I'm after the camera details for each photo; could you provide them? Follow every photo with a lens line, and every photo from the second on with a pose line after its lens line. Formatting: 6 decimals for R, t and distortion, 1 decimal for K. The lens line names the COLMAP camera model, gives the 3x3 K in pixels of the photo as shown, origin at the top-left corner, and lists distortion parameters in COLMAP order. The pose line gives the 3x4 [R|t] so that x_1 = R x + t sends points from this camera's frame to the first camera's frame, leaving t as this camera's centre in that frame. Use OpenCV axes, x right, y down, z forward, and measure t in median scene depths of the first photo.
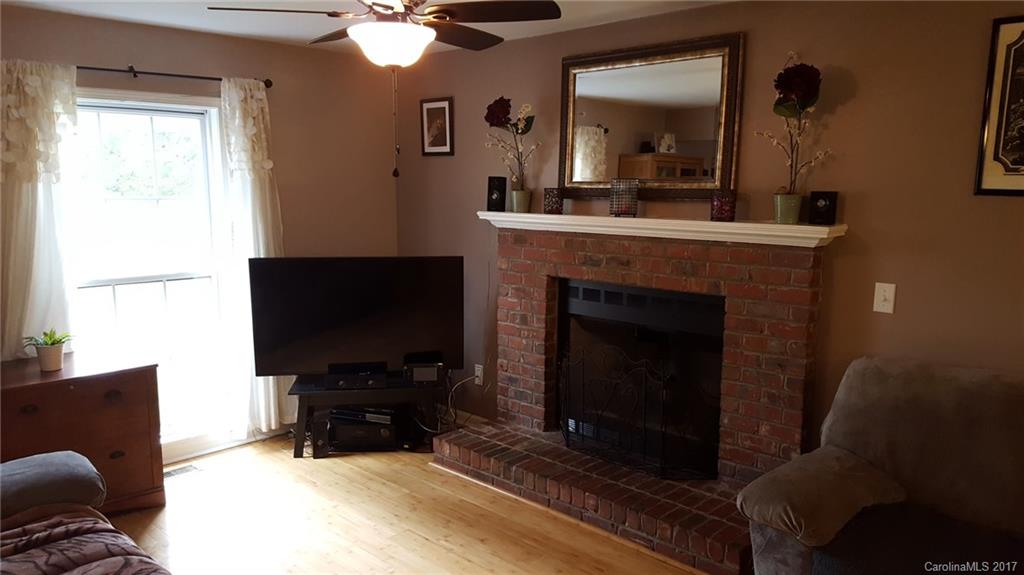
lens RADIAL K [[730.0, 0, 511.7], [0, 730.0, 286.0], [0, 0, 1]] dist [0.124454, -0.170845]
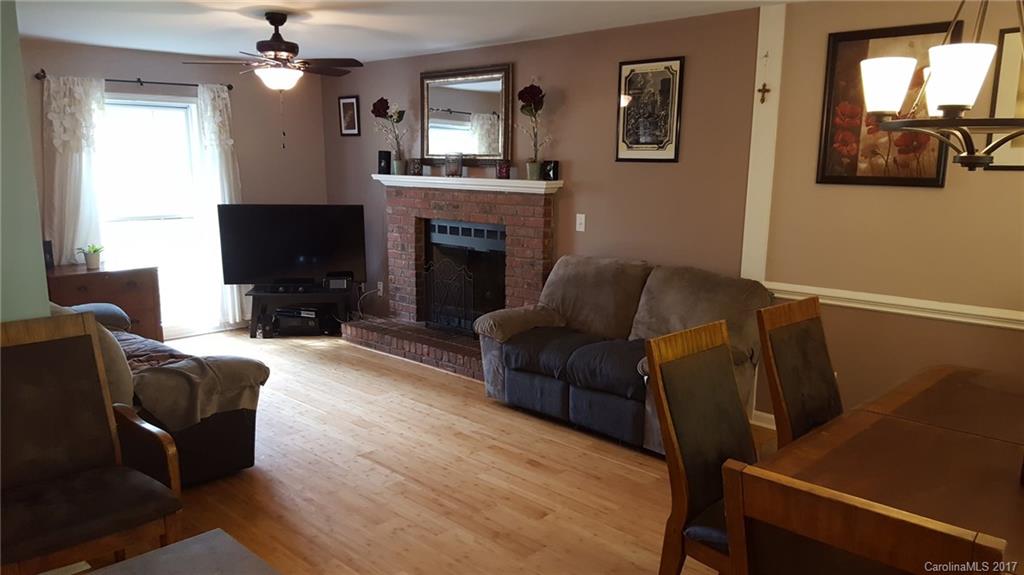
lens RADIAL K [[764.8, 0, 511.2], [0, 764.8, 292.0], [0, 0, 1]] dist [0.144057, -0.186409]
pose [[0.999792, 0.003841, -0.020016, 0.278150], [-0.003242, 0.999548, 0.029890, 0.092526], [0.020122, -0.029819, 0.999353, -0.586082]]
